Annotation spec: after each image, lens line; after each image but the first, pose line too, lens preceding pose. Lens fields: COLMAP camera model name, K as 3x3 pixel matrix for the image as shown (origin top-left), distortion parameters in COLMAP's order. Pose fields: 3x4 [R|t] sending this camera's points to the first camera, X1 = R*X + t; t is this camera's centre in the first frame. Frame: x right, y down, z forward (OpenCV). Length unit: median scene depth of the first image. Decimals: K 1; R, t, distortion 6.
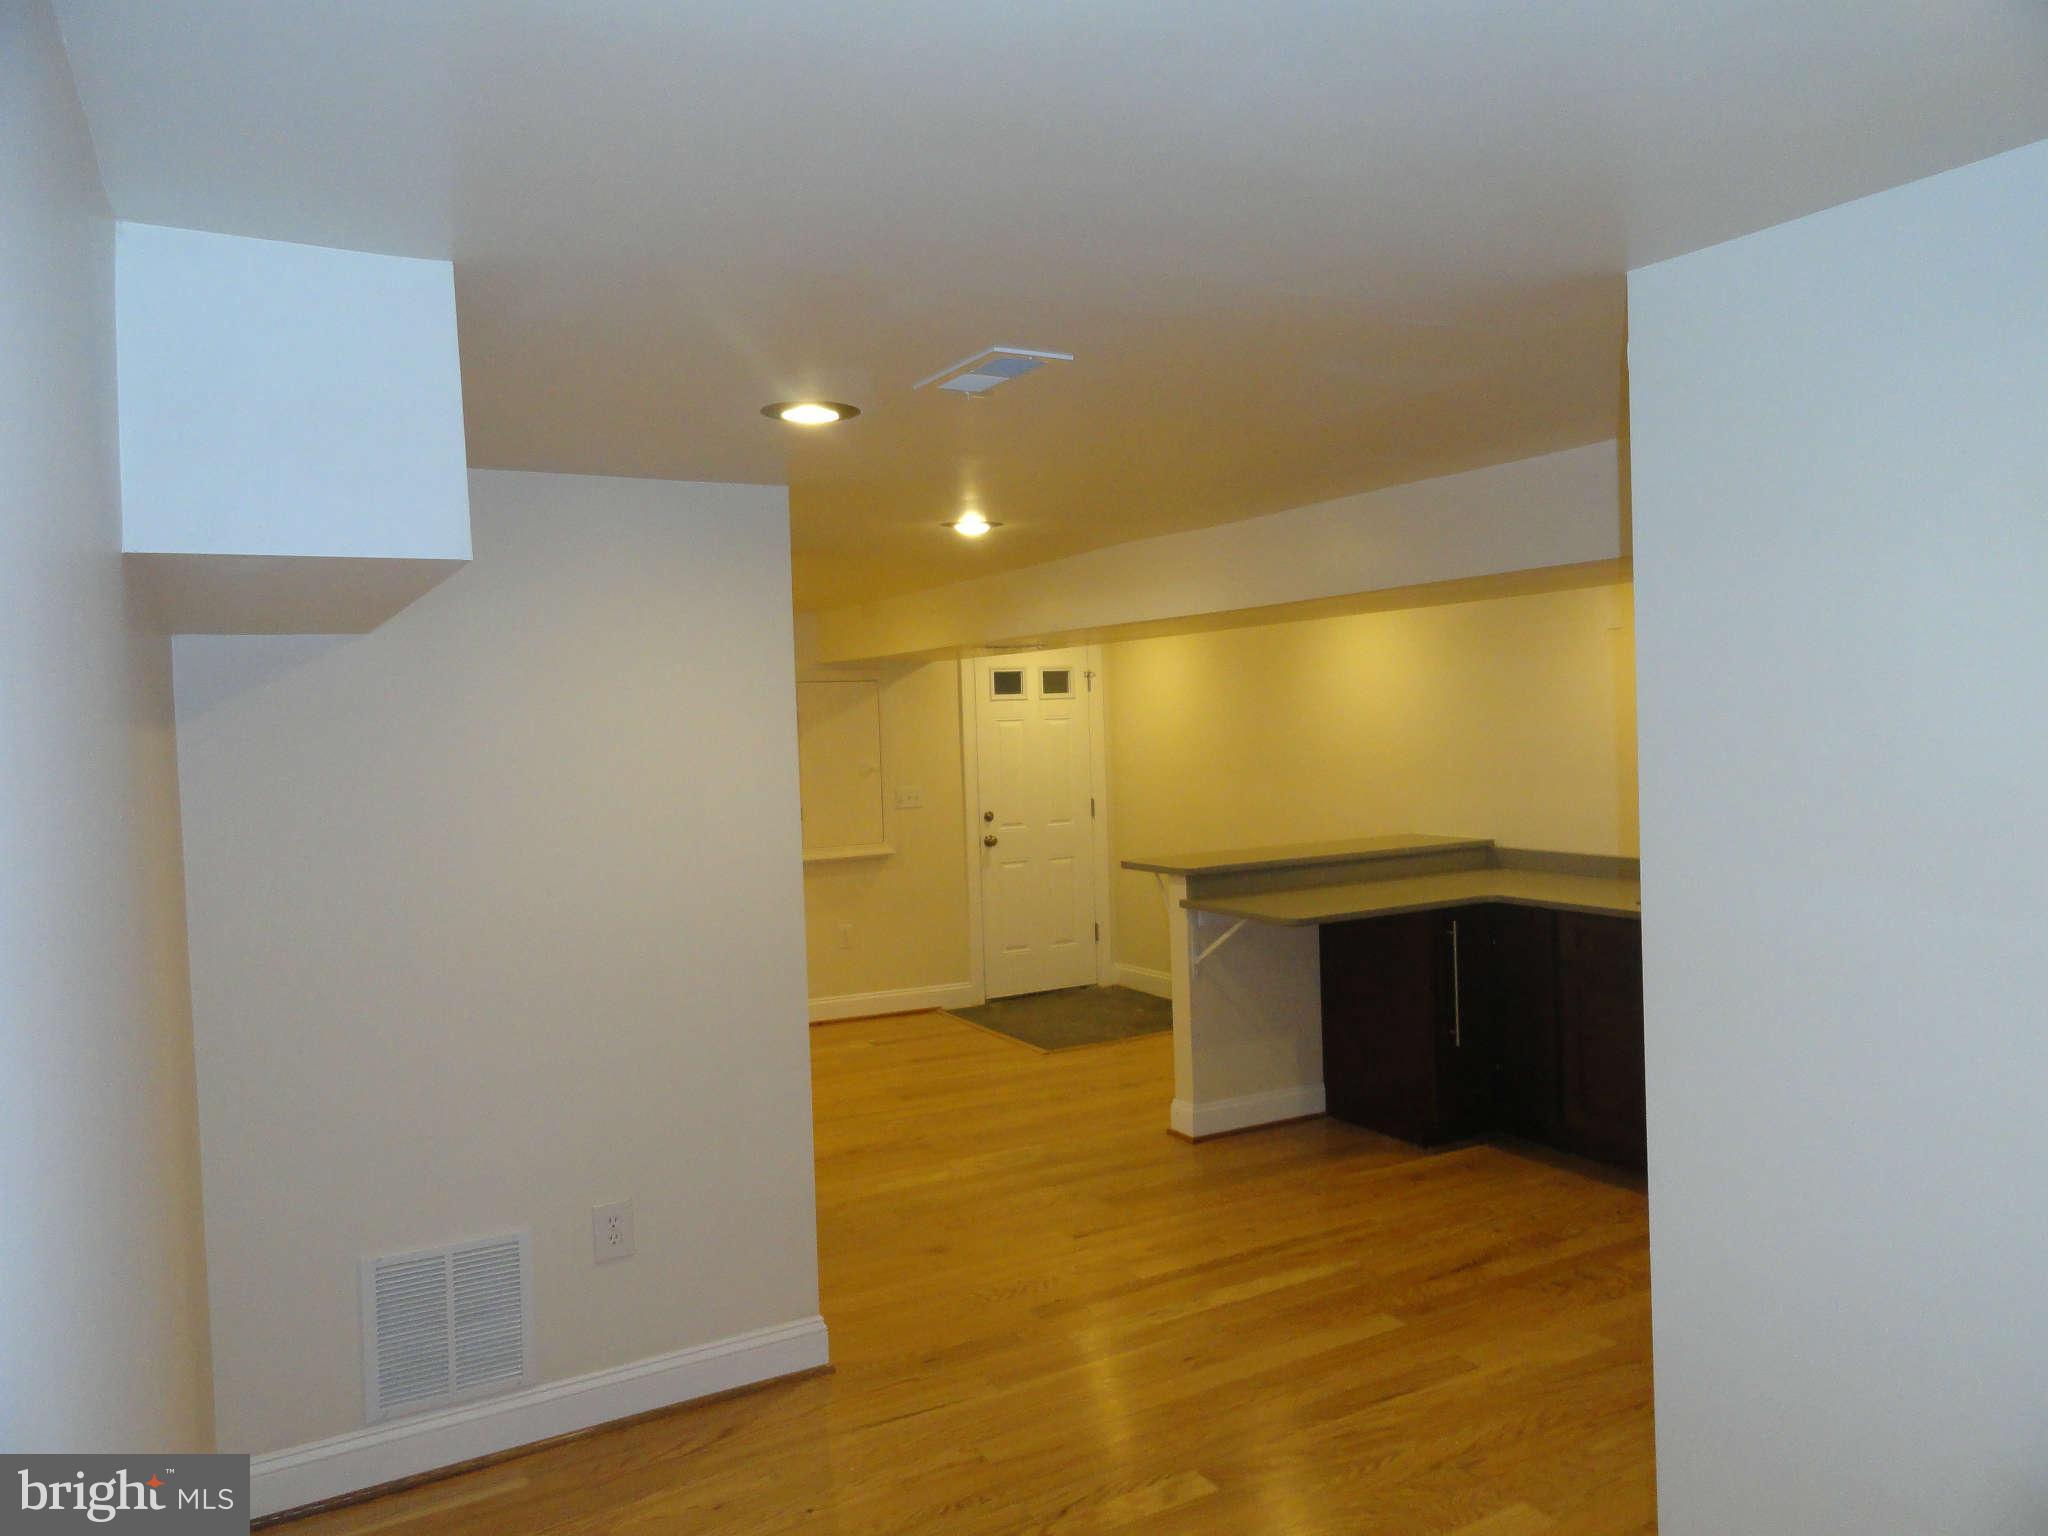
lens RADIAL K [[1426.4, 0, 1029.9], [0, 1426.4, 773.3], [0, 0, 1]] dist [0.000961, 0.001185]
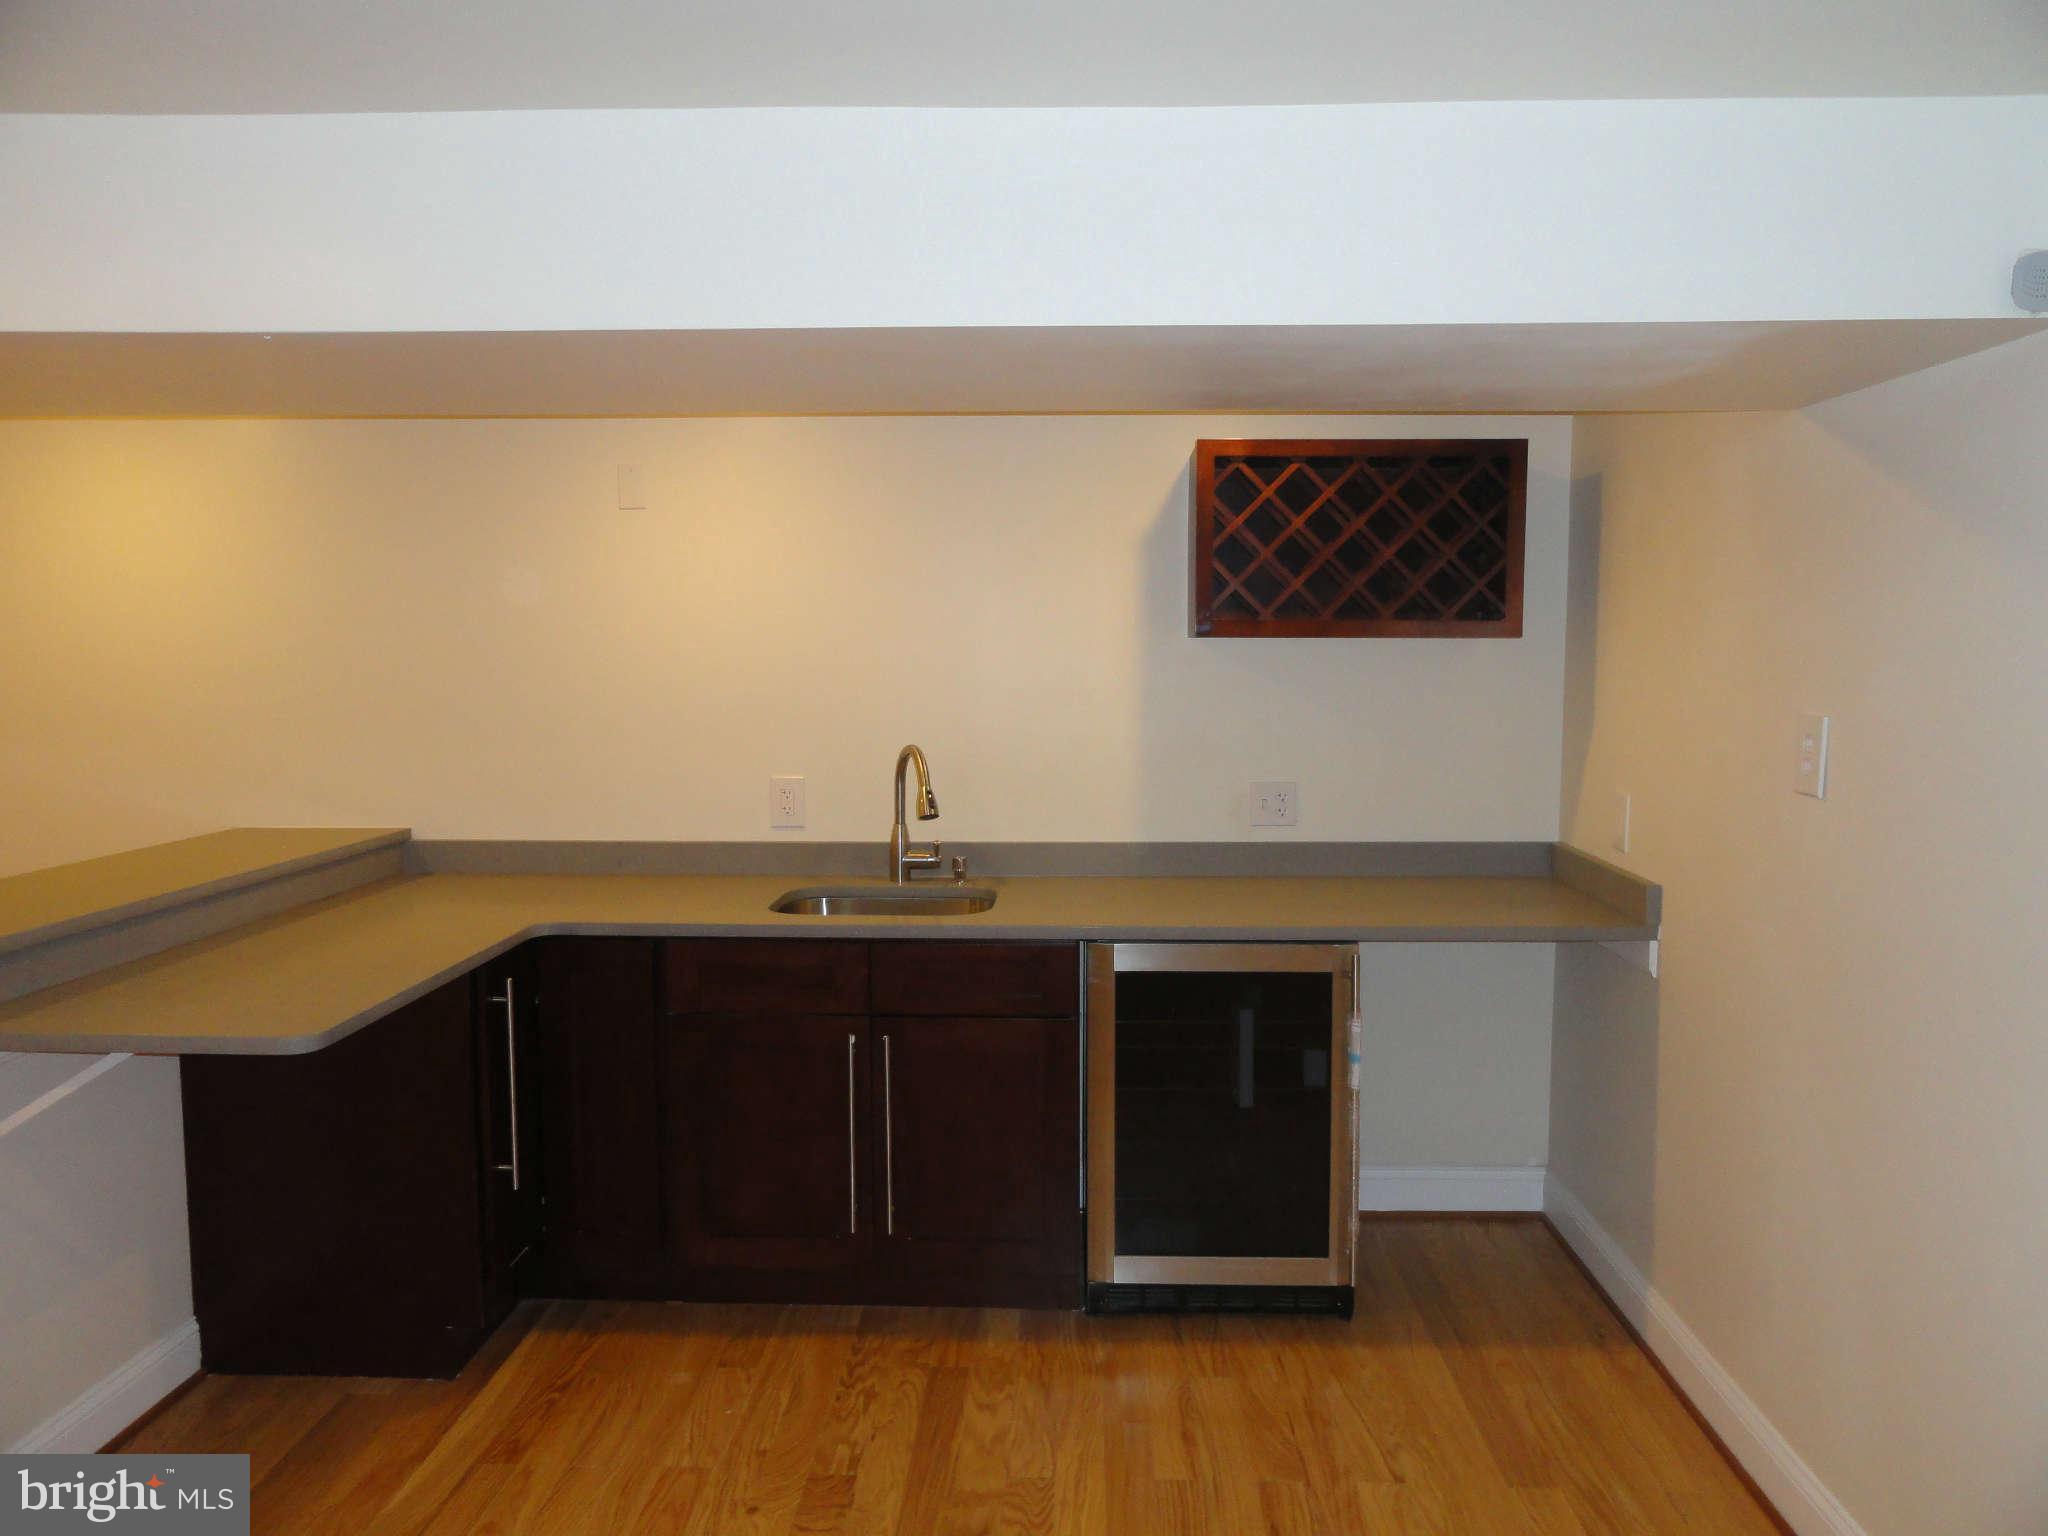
lens RADIAL K [[1426.4, 0, 1029.9], [0, 1426.4, 773.3], [0, 0, 1]] dist [0.000961, 0.001185]
pose [[0.524566, -0.040702, 0.850396, -0.078069], [0.016066, 0.999152, 0.037911, 0.003065], [-0.851218, -0.006225, 0.524775, 0.507496]]
